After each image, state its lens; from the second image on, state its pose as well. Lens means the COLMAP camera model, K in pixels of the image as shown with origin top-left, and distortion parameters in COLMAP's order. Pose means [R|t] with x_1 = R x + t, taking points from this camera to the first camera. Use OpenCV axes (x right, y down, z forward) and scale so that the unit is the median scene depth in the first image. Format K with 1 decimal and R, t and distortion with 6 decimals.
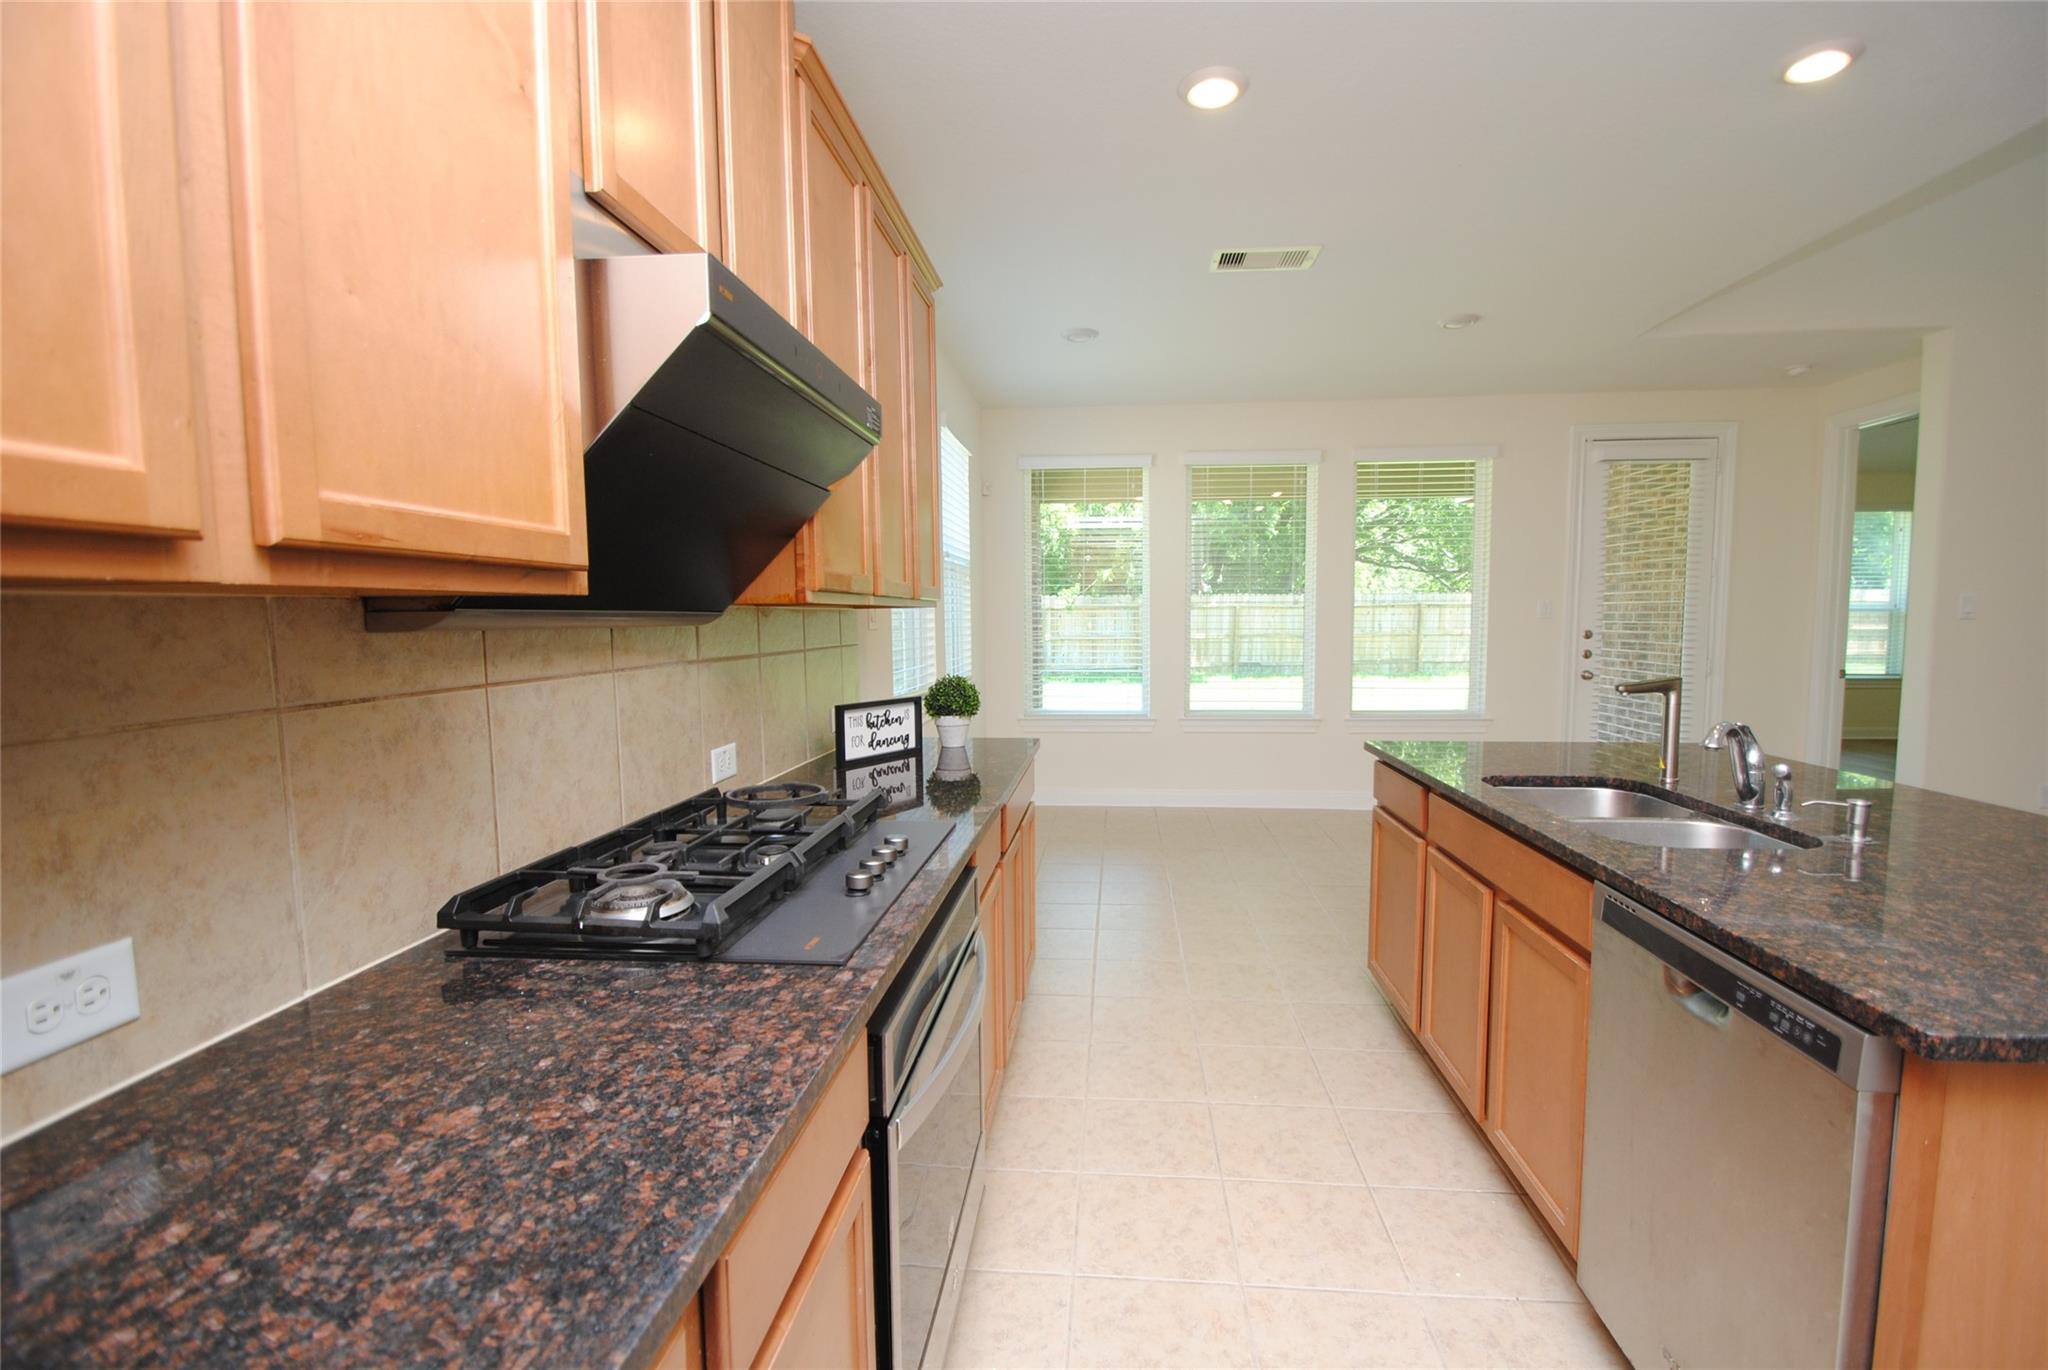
lens RADIAL K [[897.6, 0, 1039.6], [0, 897.6, 692.0], [0, 0, 1]] dist [0.016031, -0.017713]
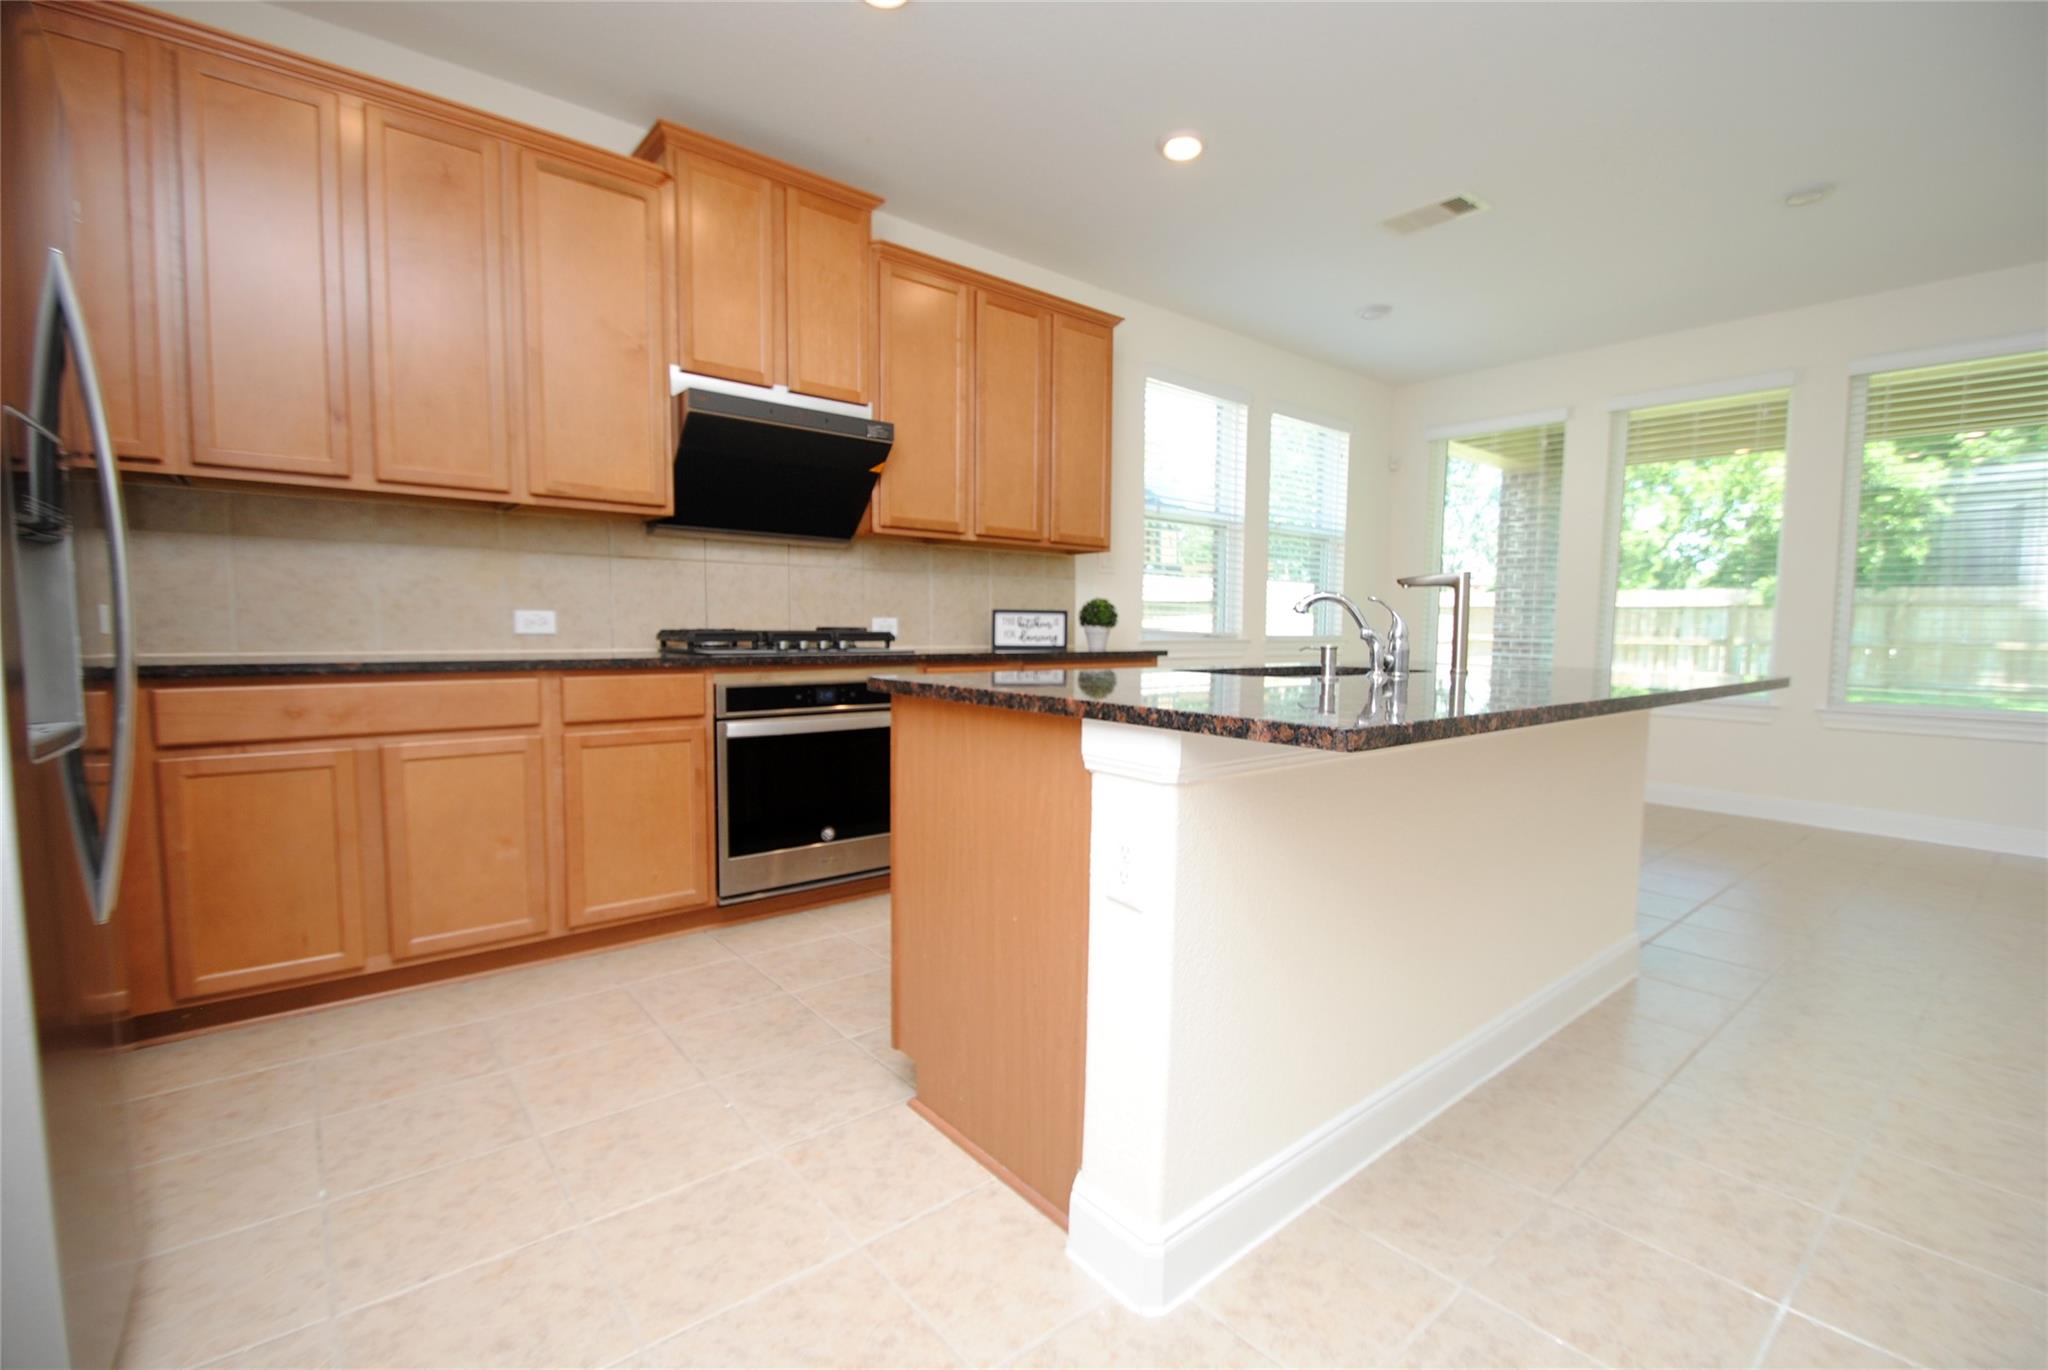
lens RADIAL K [[882.6, 0, 1024.0], [0, 882.6, 685.0], [0, 0, 1]] dist [0.000085, -0.016248]
pose [[0.711160, 0.065805, -0.699944, 1.098536], [-0.075973, 0.996973, 0.016539, 0.142991], [0.698913, 0.041415, 0.714007, -0.074507]]
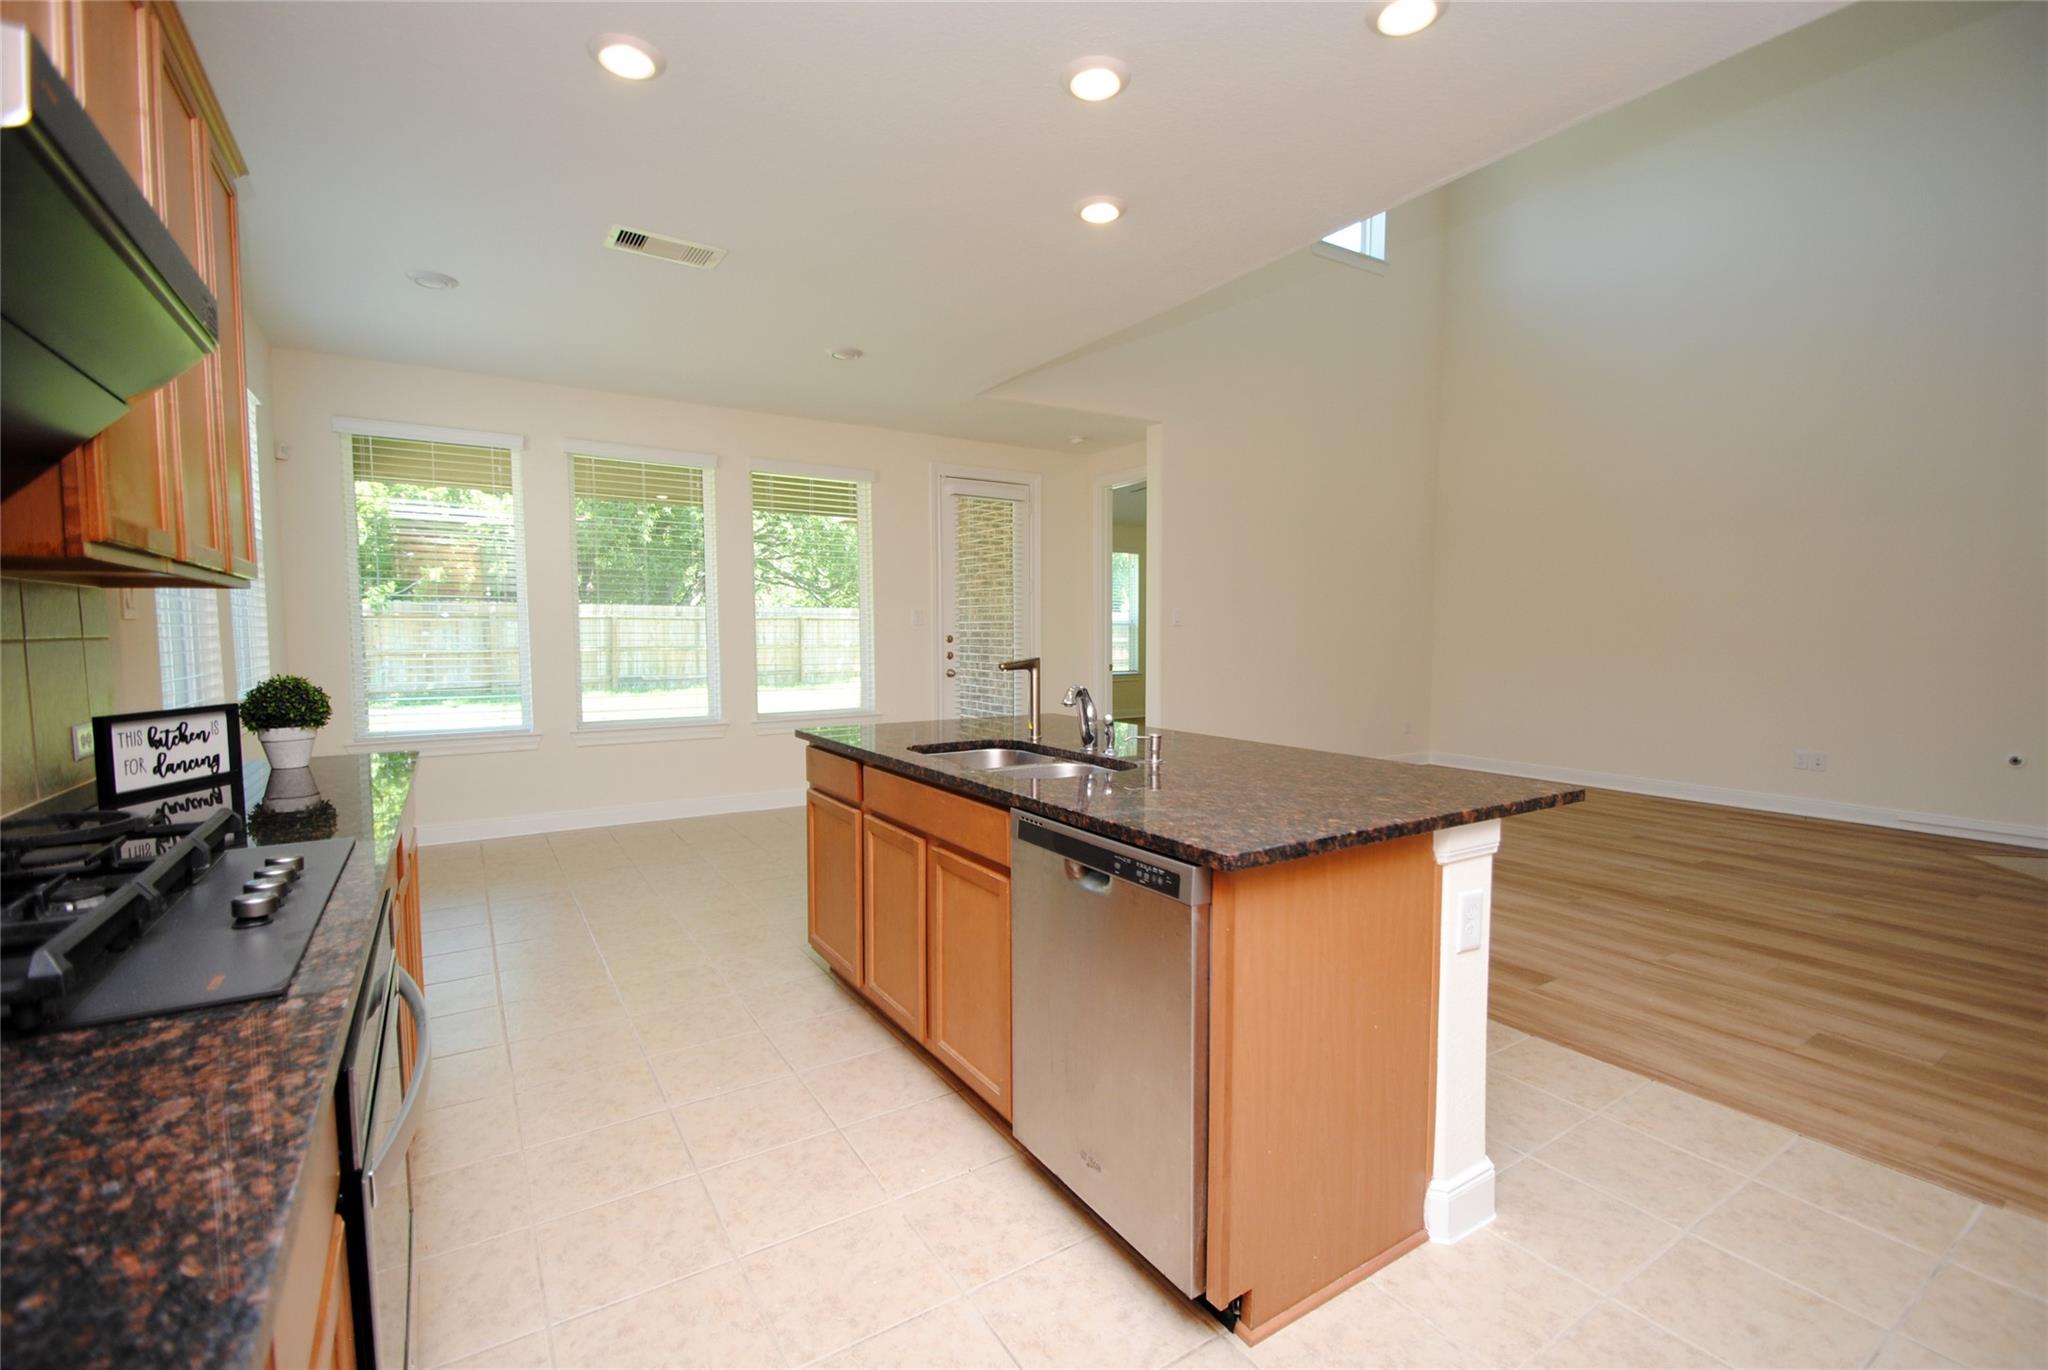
lens RADIAL K [[897.6, 0, 1039.6], [0, 897.6, 692.0], [0, 0, 1]] dist [0.016031, -0.017713]
pose [[0.786918, -0.036328, 0.615987, -0.089721], [0.047038, 0.998892, -0.001181, 0.037886], [-0.615262, 0.029904, 0.787755, -0.014391]]
